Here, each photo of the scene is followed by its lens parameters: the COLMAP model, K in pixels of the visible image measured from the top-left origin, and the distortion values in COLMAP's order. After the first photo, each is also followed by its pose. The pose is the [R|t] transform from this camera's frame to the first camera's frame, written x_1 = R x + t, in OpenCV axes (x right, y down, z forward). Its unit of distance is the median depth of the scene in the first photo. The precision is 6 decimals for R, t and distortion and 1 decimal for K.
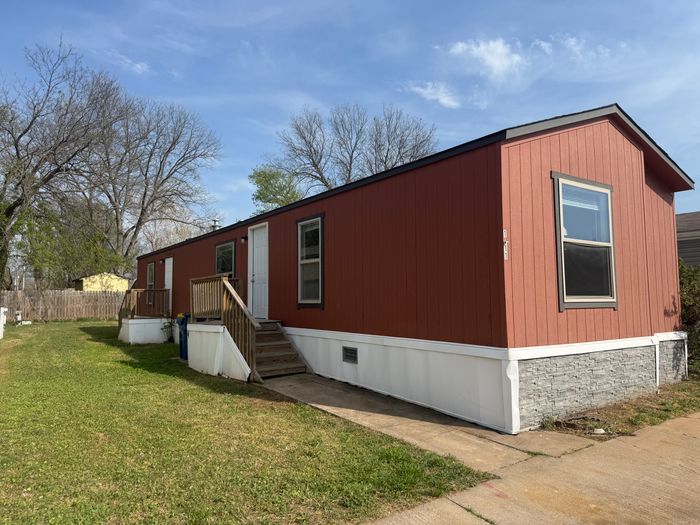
lens RADIAL K [[492.8, 0, 350.9], [0, 492.8, 263.9], [0, 0, 1]] dist [0.005234, -0.000168]
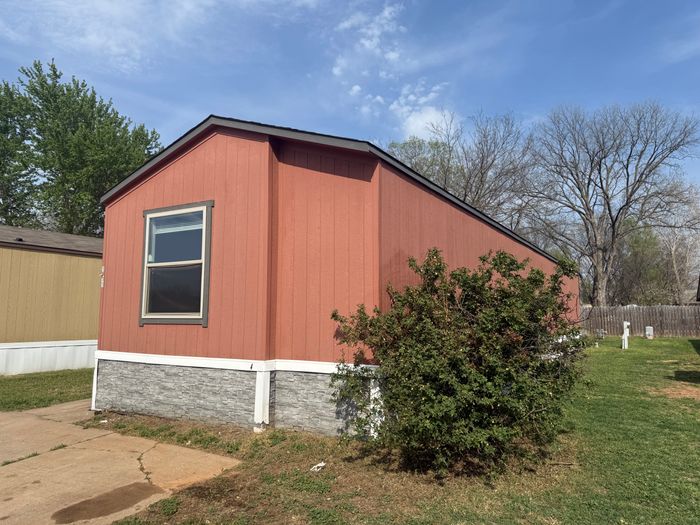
lens RADIAL K [[492.8, 0, 351.5], [0, 492.8, 261.2], [0, 0, 1]] dist [0.005234, -0.000168]
pose [[0.423088, -0.094735, -0.901122, 1.649986], [0.063029, 0.995187, -0.075031, 0.059039], [0.903894, -0.025052, 0.427023, 0.905653]]
